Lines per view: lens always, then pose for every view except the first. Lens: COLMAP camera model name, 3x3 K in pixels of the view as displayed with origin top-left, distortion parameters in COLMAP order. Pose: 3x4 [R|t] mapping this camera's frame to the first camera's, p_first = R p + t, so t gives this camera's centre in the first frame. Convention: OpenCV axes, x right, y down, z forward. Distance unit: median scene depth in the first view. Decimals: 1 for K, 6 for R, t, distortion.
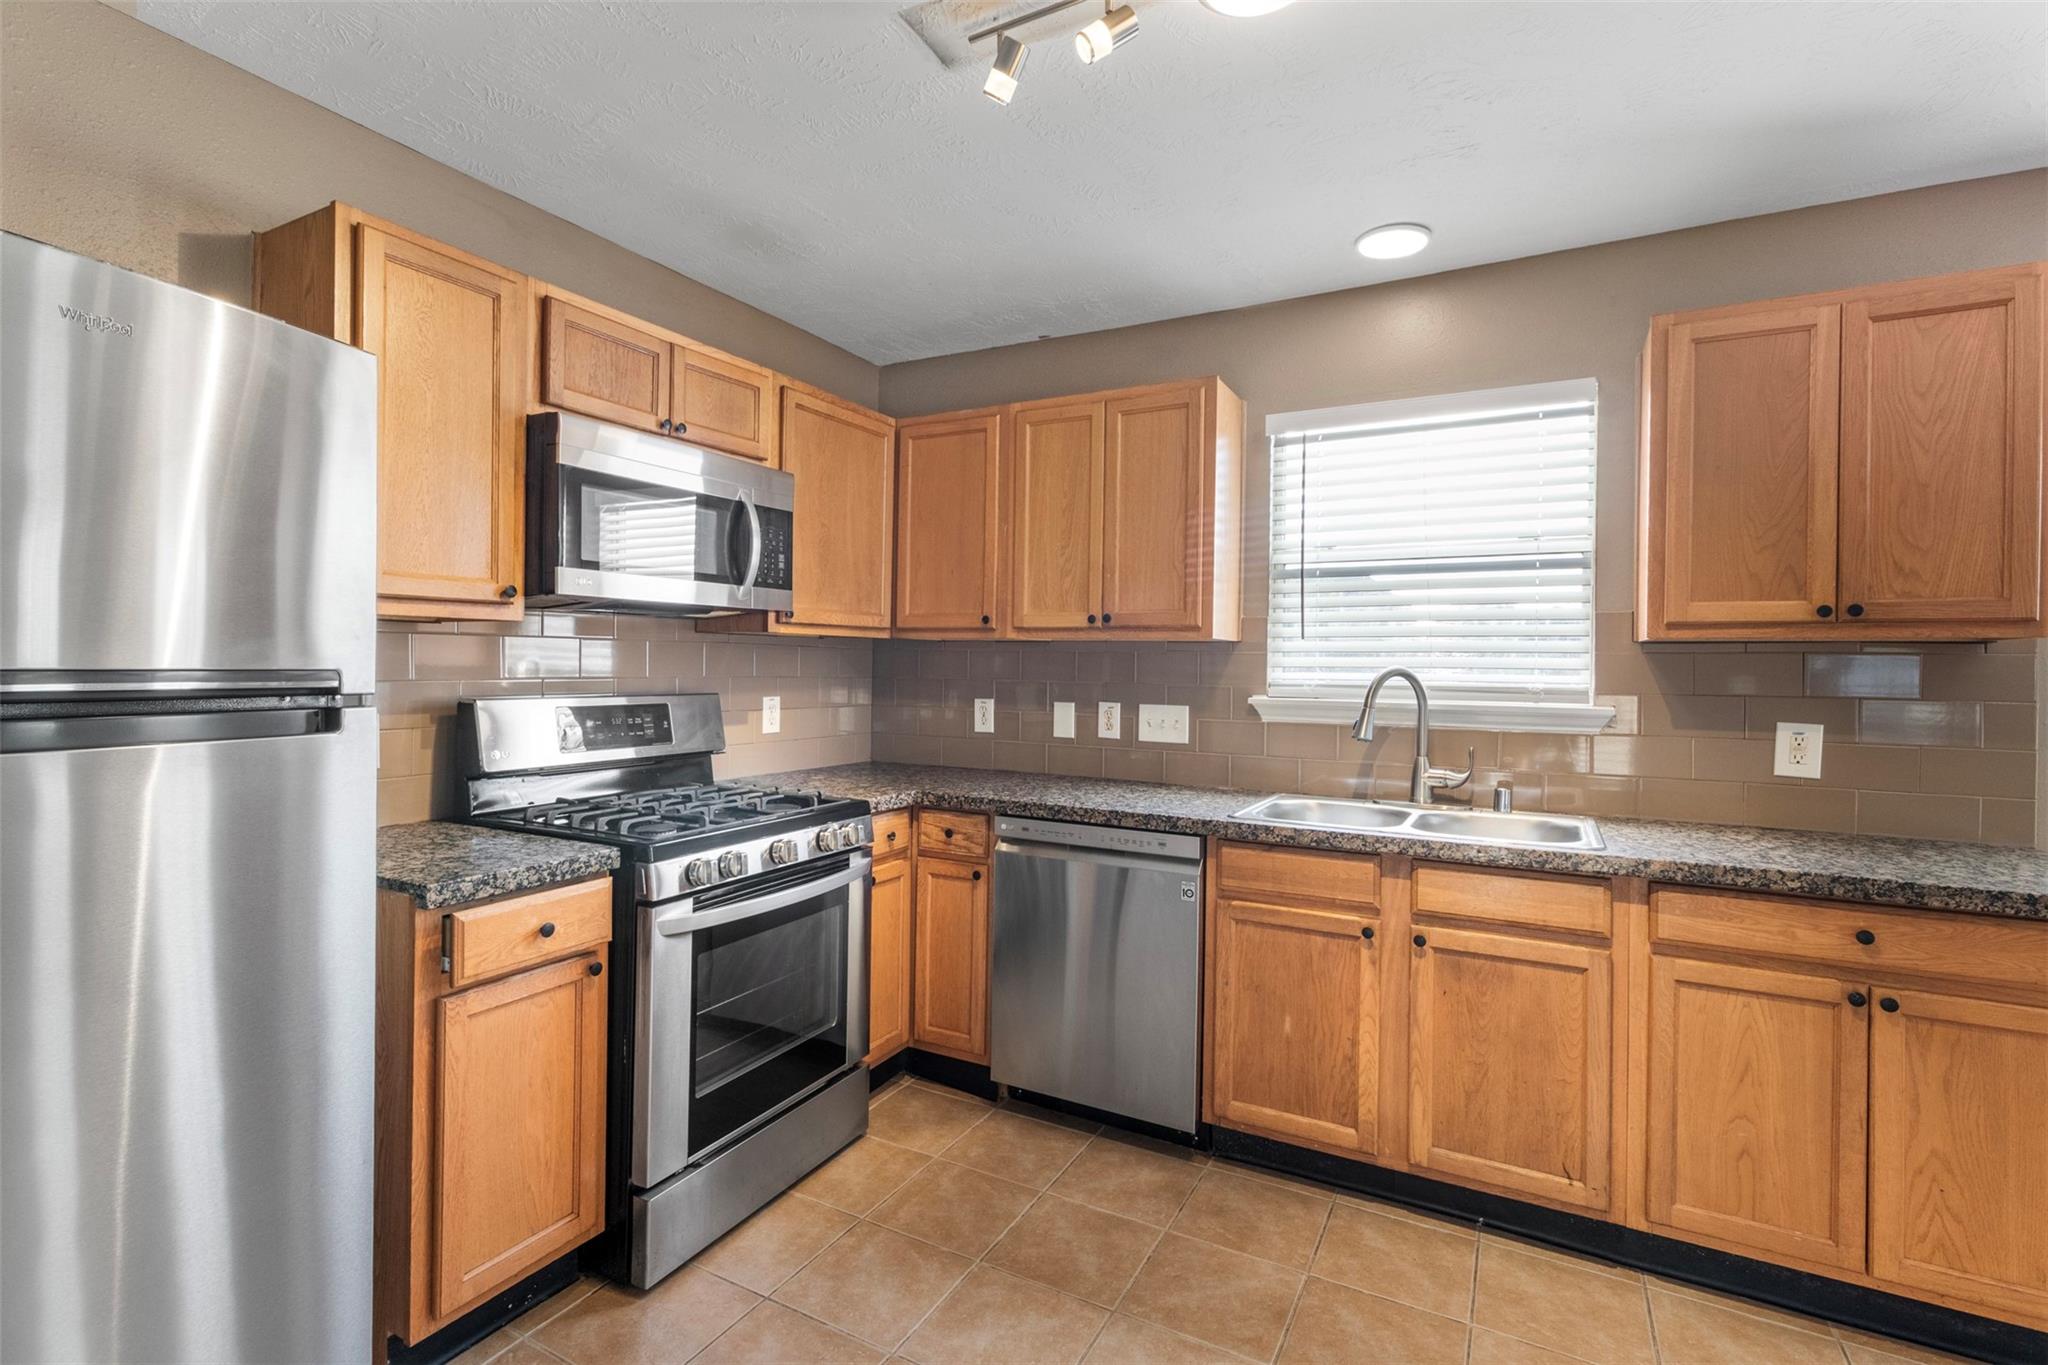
lens RADIAL K [[944.6, 0, 1009.9], [0, 944.6, 665.6], [0, 0, 1]] dist [-0.000878, 0.001806]
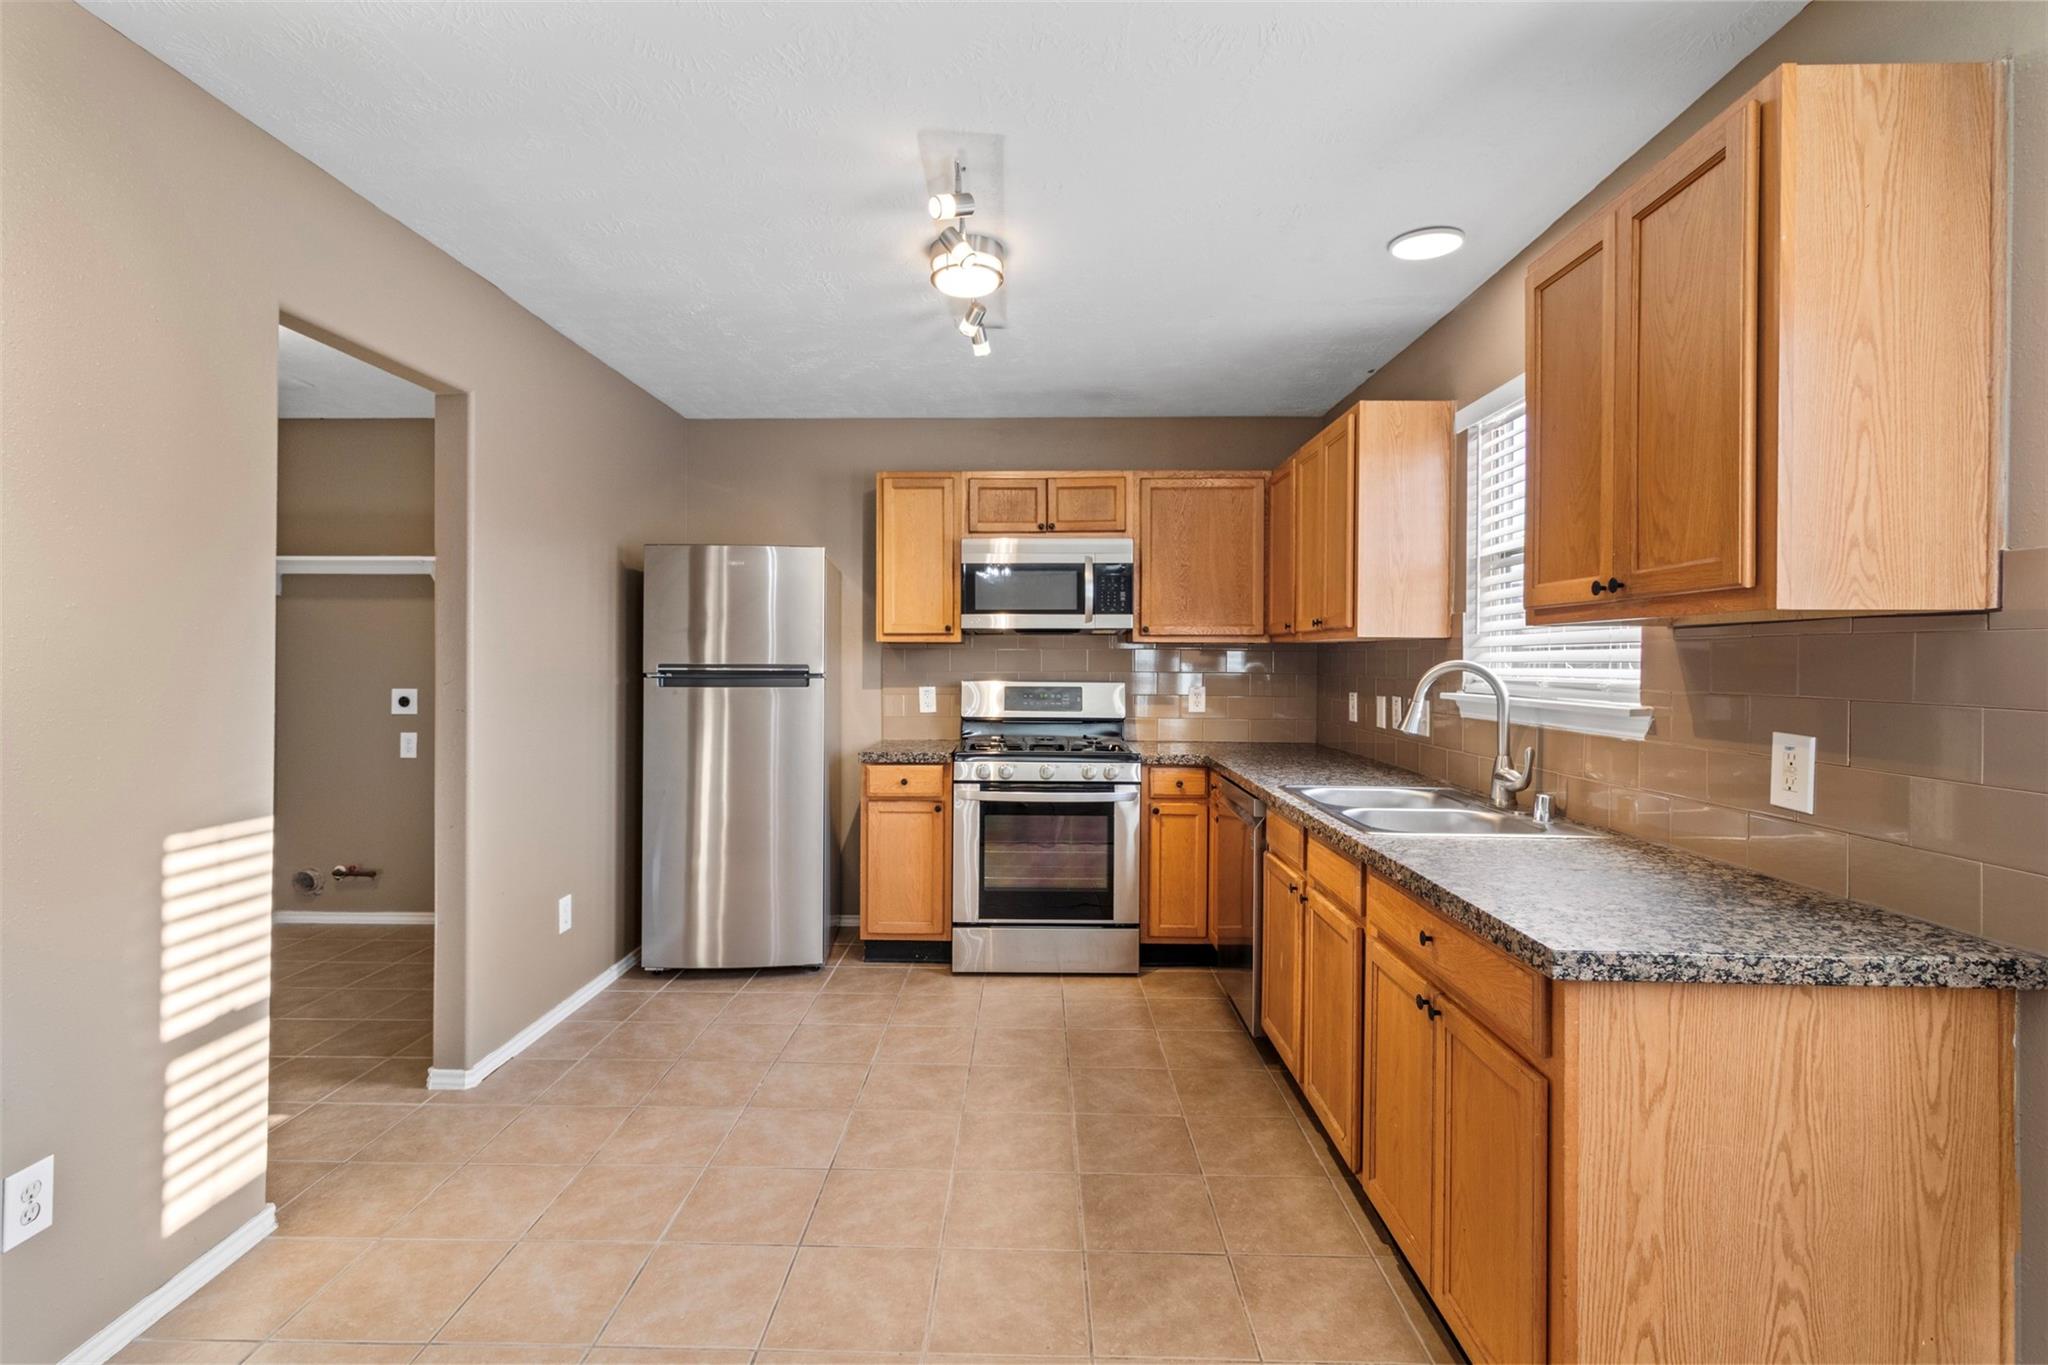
lens RADIAL K [[944.6, 0, 1012.7], [0, 944.6, 665.5], [0, 0, 1]] dist [-0.000878, 0.001806]
pose [[0.461826, -0.005058, -0.886956, 1.301766], [-0.000753, 0.999981, -0.006095, 0.015121], [0.886970, 0.003483, 0.461813, 0.157722]]
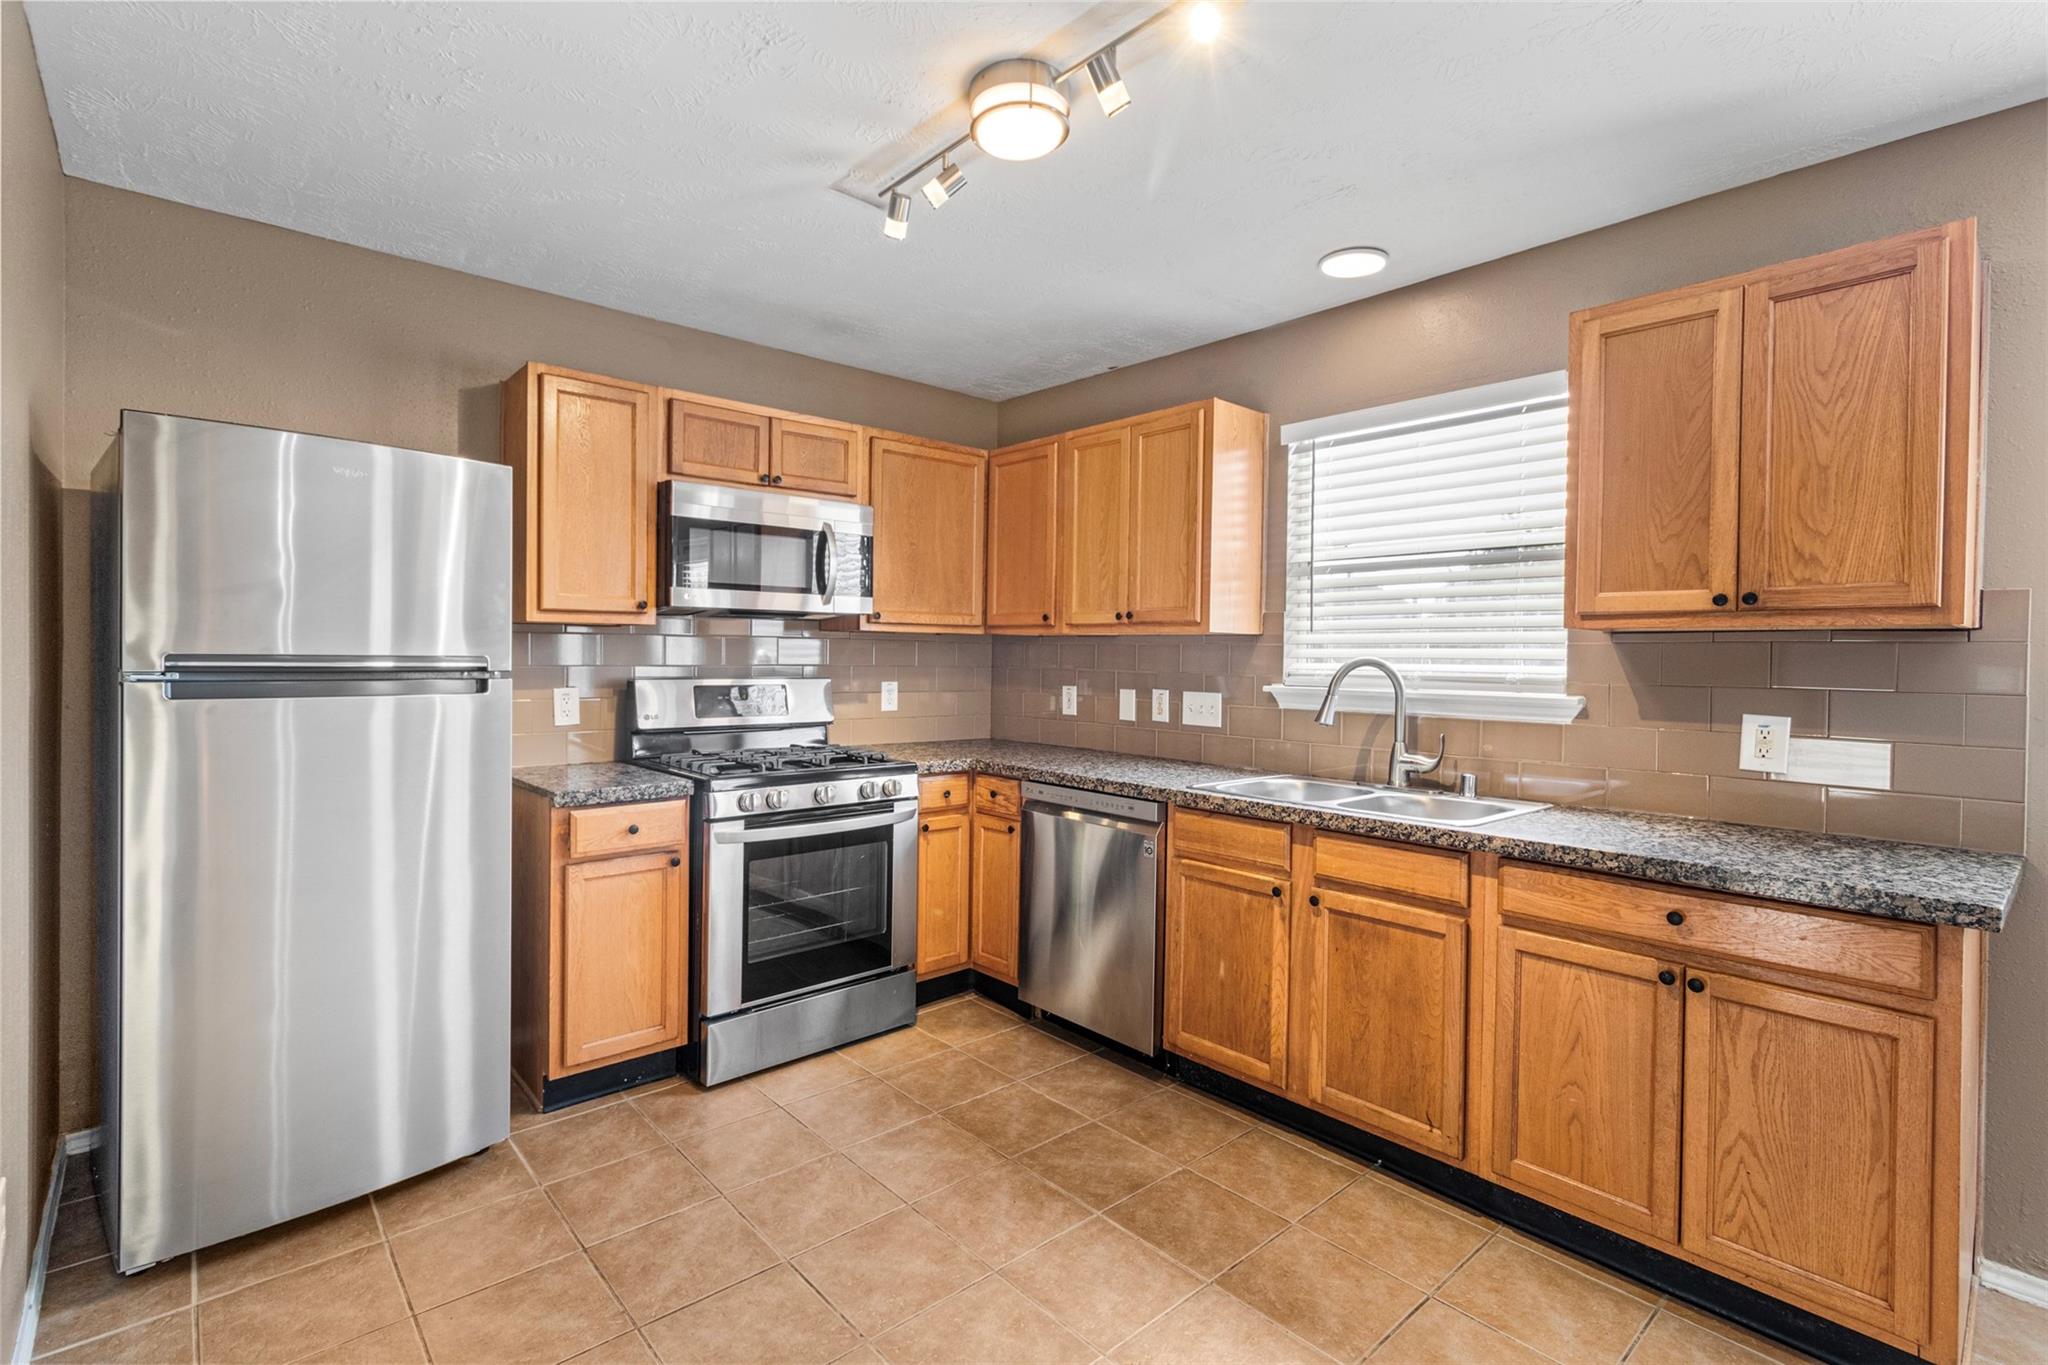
lens RADIAL K [[944.6, 0, 1009.2], [0, 944.6, 665.8], [0, 0, 1]] dist [-0.000878, 0.001806]
pose [[0.940687, 0.003233, -0.339261, 0.476257], [-0.001337, 0.999982, 0.005821, 0.006470], [0.339274, -0.005022, 0.940674, -0.176754]]
